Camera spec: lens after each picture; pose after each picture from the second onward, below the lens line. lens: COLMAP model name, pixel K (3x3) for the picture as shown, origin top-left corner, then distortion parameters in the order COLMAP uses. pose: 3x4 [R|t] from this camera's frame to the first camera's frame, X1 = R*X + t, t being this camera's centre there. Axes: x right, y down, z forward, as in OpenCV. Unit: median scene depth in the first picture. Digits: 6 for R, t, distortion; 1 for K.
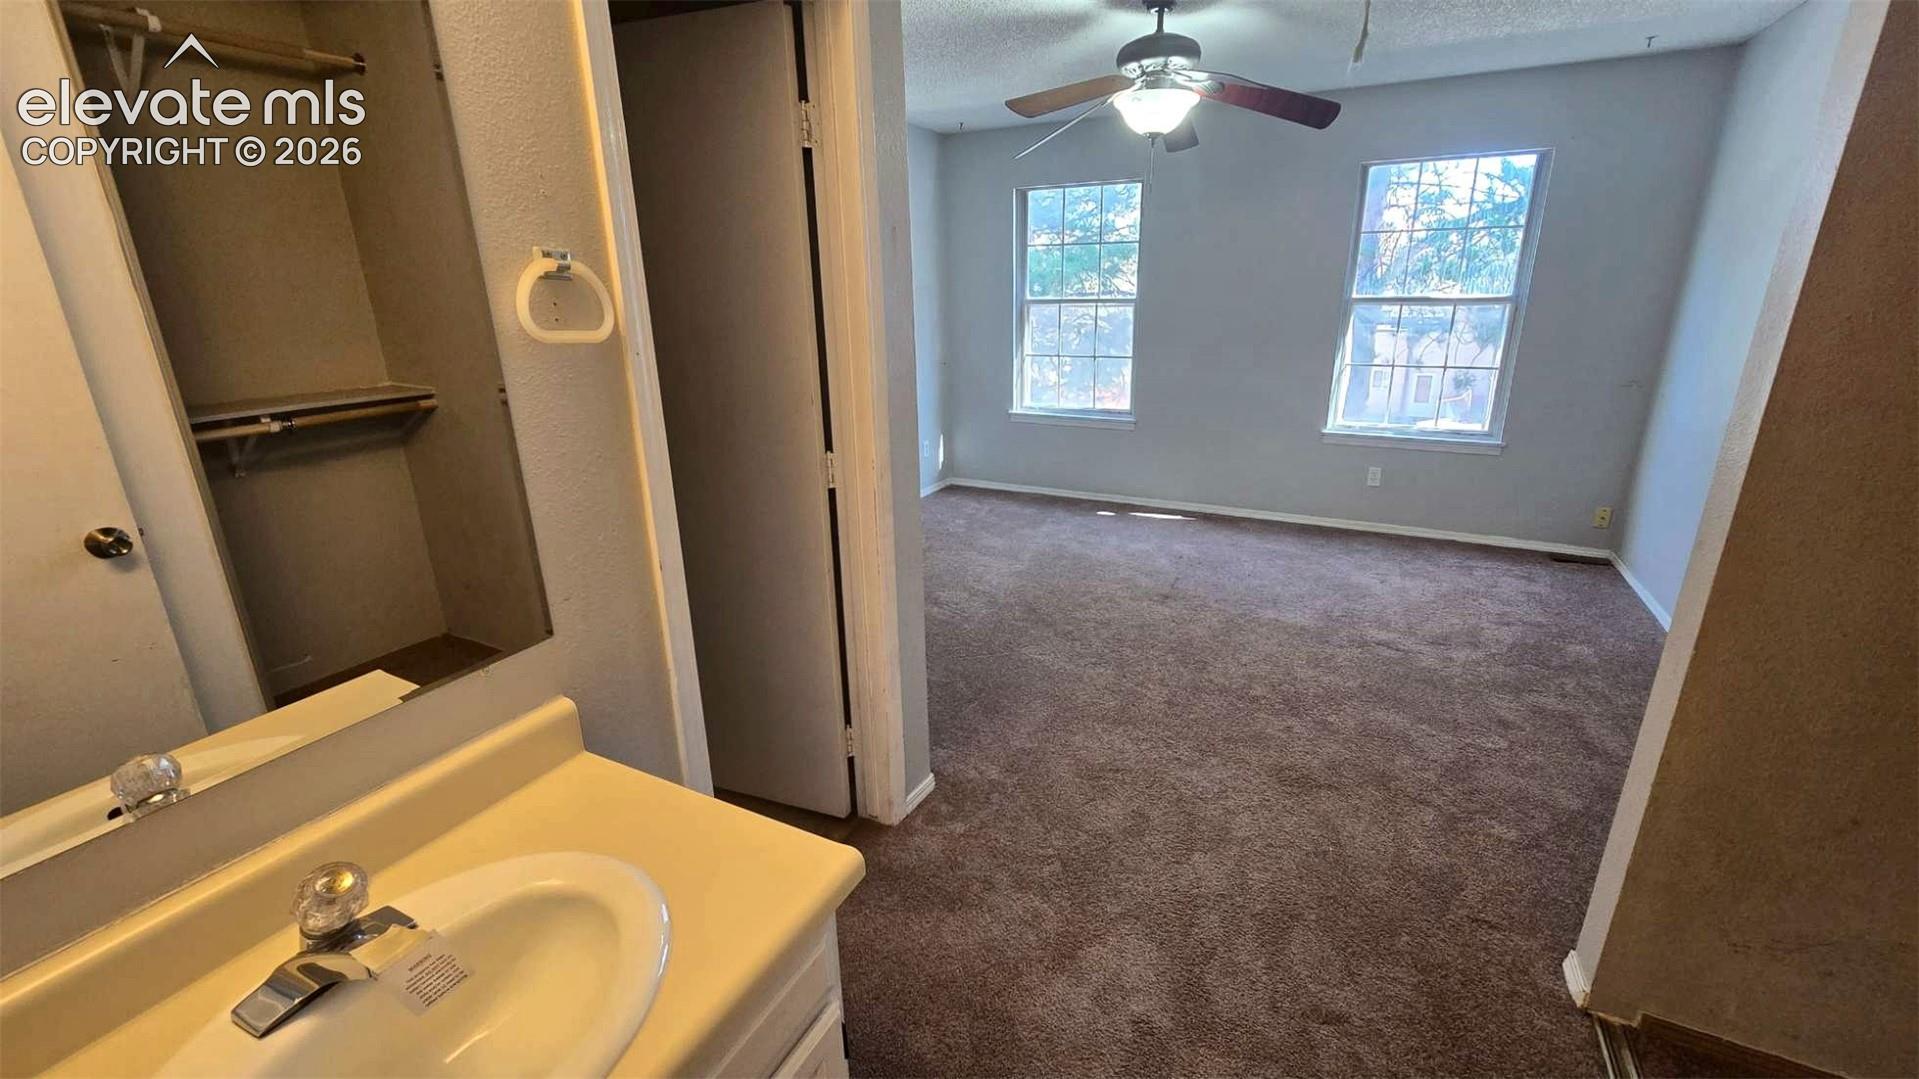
lens RADIAL K [[783.3, 0, 959.5], [0, 783.3, 539.5], [0, 0, 1]] dist [-0.000780, -0.000177]
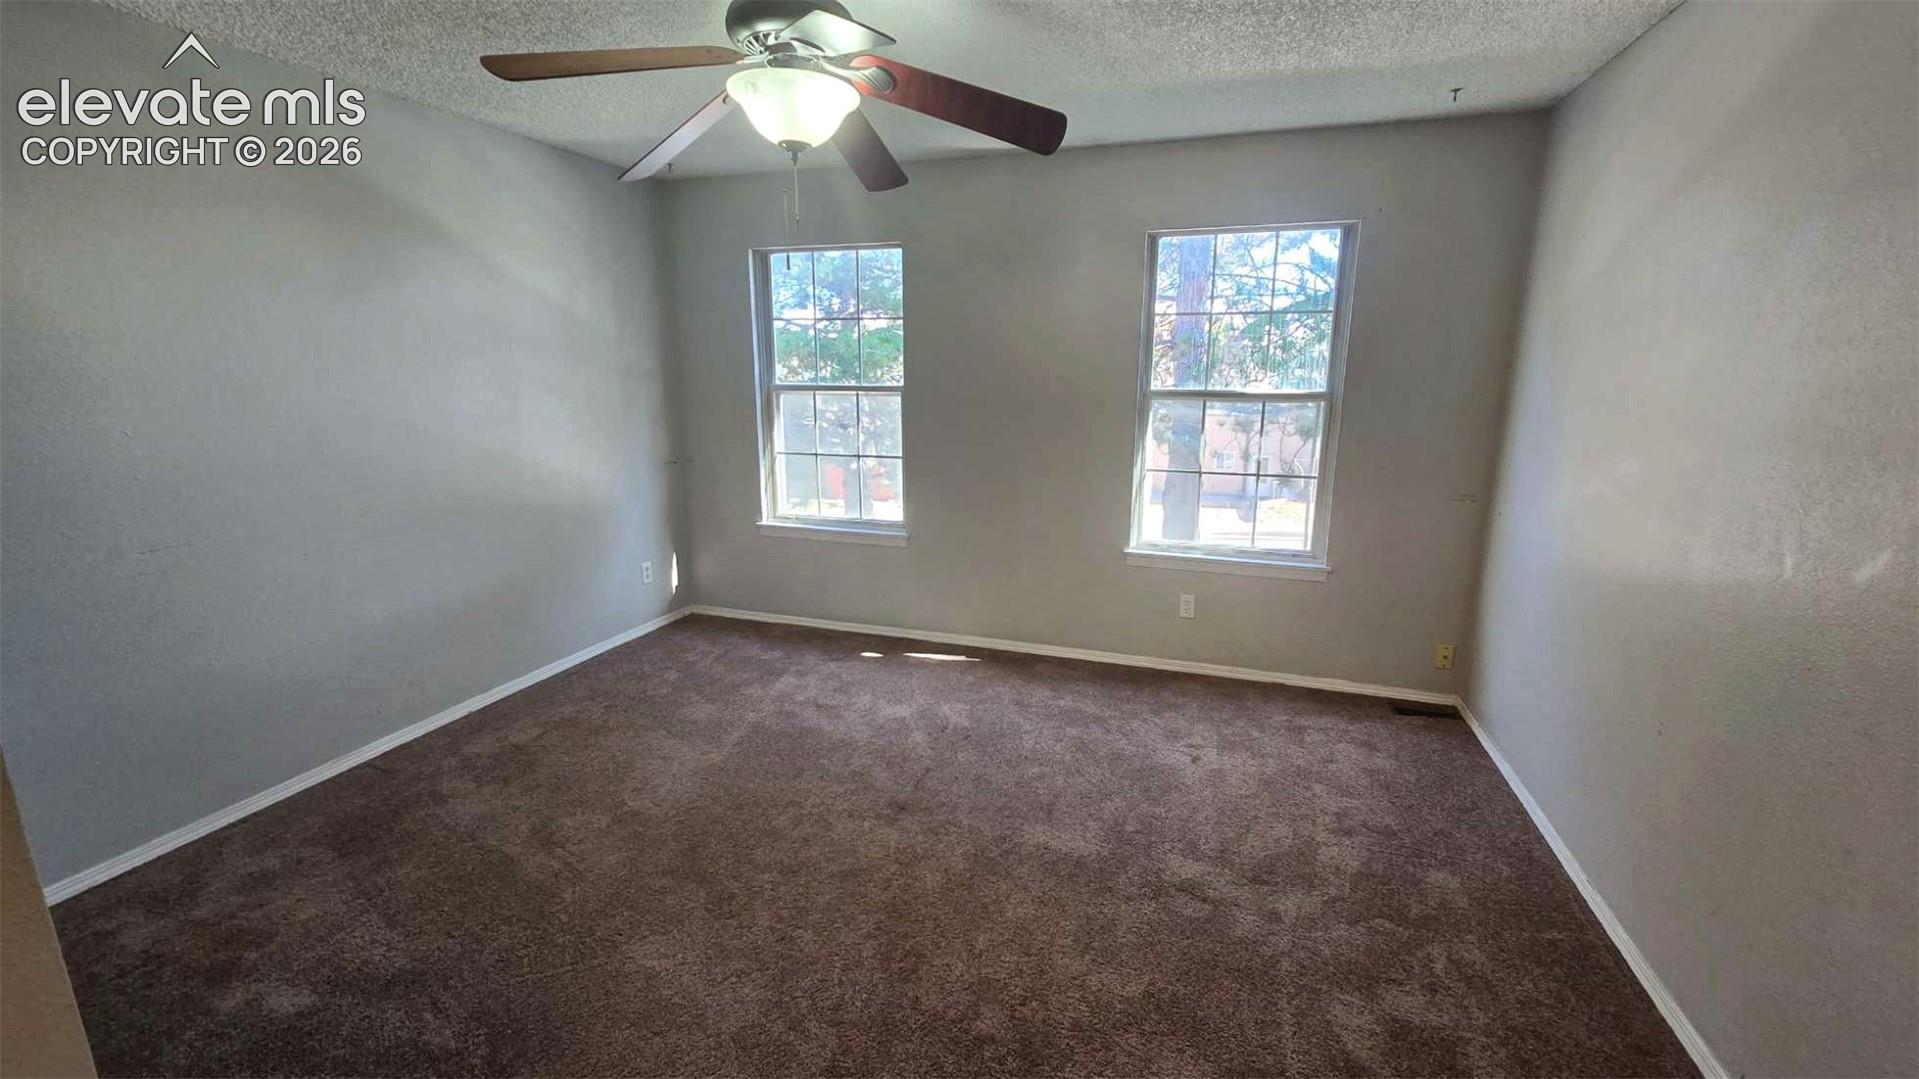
lens RADIAL K [[780.1, 0, 964.5], [0, 780.1, 547.1], [0, 0, 1]] dist [-0.000712, -0.000068]
pose [[0.987124, -0.016059, 0.159150, 0.188173], [0.029849, 0.995965, -0.084638, -0.086599], [-0.157148, 0.088299, 0.983620, 0.254489]]
